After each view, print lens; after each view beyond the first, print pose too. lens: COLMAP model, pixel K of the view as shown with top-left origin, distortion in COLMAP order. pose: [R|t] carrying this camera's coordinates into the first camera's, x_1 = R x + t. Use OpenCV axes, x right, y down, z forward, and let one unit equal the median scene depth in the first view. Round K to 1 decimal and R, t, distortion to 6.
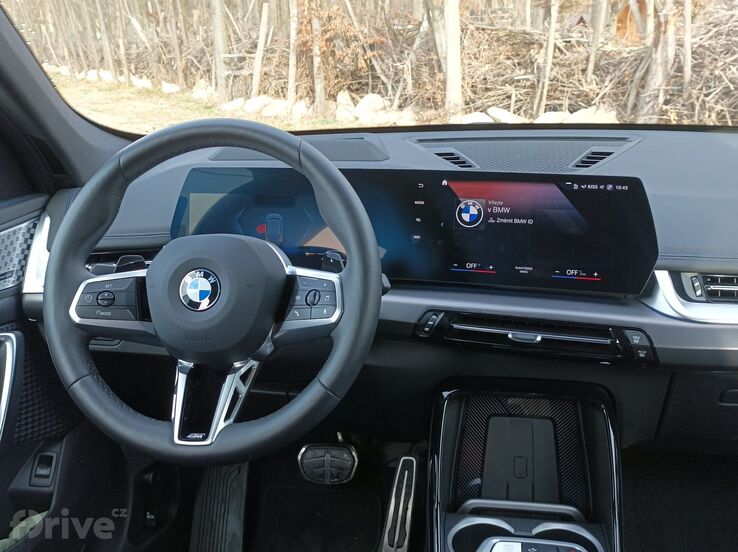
lens RADIAL K [[727.2, 0, 369.0], [0, 727.2, 276.0], [0, 0, 1]] dist [0.043966, -0.026536]
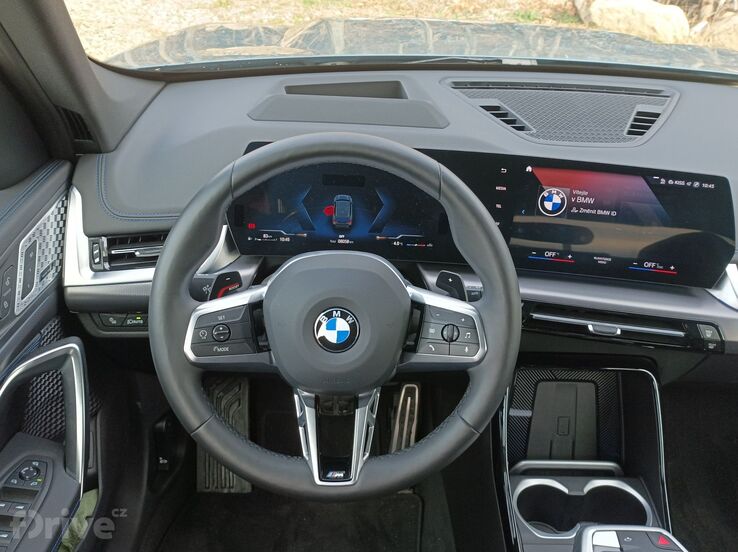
lens RADIAL K [[727.2, 0, 369.0], [0, 727.2, 276.0], [0, 0, 1]] dist [0.043966, -0.026536]
pose [[0.979943, -0.027637, 0.197353, -0.294034], [-0.021374, 0.970048, 0.241972, -0.217311], [-0.198129, -0.241337, 0.950001, 0.091327]]
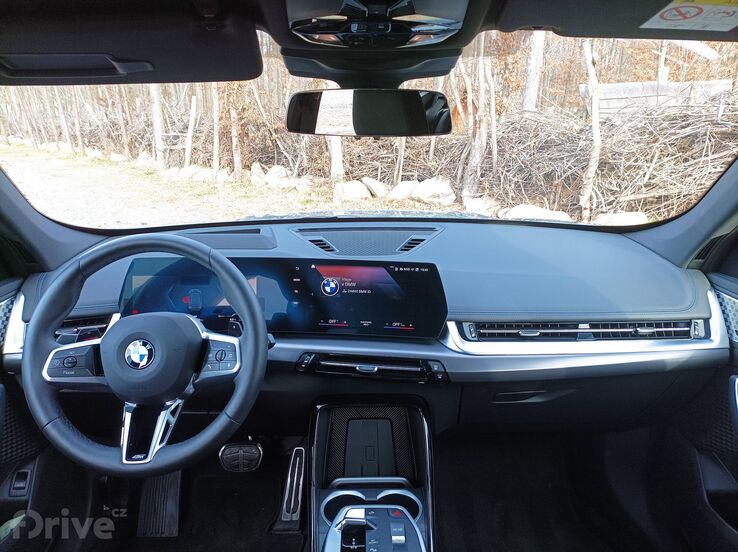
lens RADIAL K [[541.8, 0, 369.0], [0, 541.8, 276.0], [0, 0, 1]] dist [0.027176, -0.005571]
pose [[0.986493, -0.026478, 0.161652, 0.036687], [0.032157, 0.998951, -0.032615, -0.067809], [-0.160618, 0.037372, 0.986309, -0.117494]]
